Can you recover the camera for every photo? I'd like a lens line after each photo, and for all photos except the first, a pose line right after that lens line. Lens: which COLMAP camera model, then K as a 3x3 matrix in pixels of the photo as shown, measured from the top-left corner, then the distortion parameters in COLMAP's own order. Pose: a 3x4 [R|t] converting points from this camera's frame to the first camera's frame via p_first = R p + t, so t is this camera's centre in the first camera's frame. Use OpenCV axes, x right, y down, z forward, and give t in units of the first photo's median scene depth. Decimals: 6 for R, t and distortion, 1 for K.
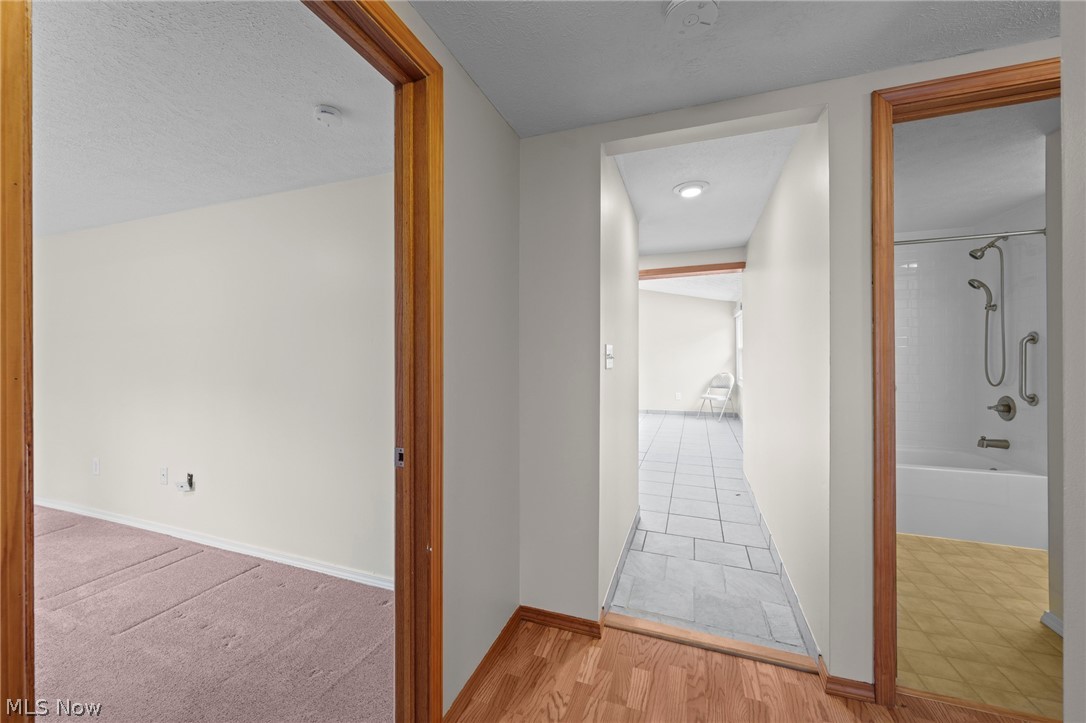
lens RADIAL K [[417.7, 0, 541.0], [0, 417.7, 357.2], [0, 0, 1]] dist [-0.000253, 0.000041]
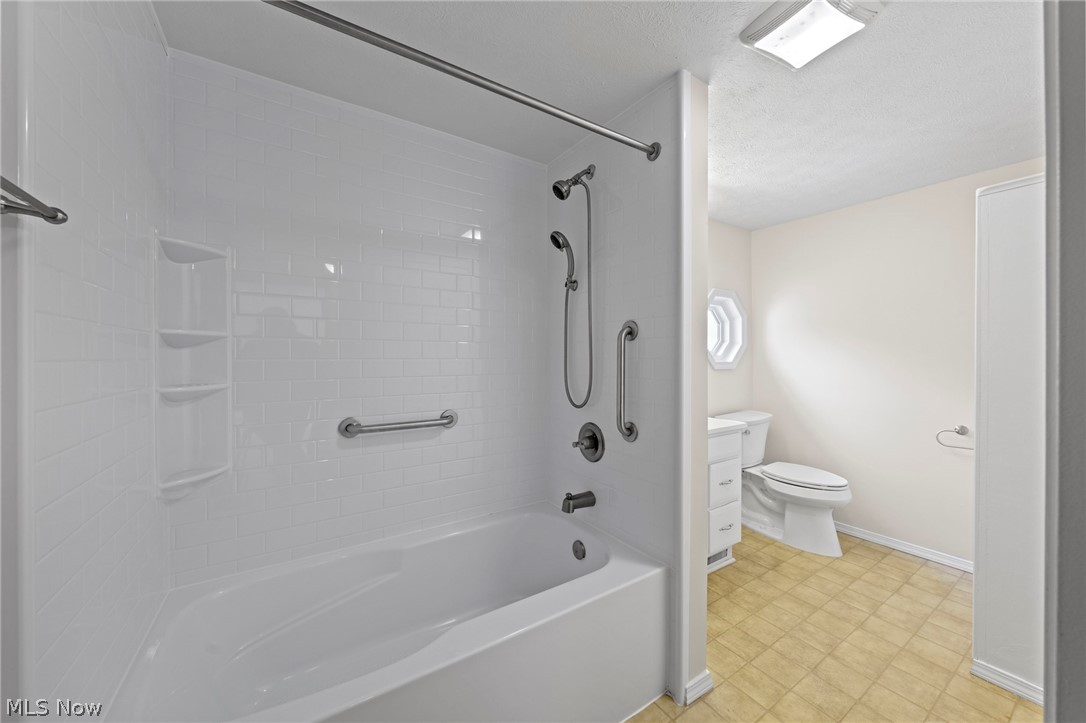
lens RADIAL K [[387.2, 0, 543.0], [0, 387.2, 361.5], [0, 0, 1]] dist [0.000034, -0.000001]
pose [[0.609166, 0.000694, 0.793043, 0.597191], [-0.001118, 0.999999, -0.000017, -0.000598], [-0.793042, -0.000877, 0.609166, 0.694331]]
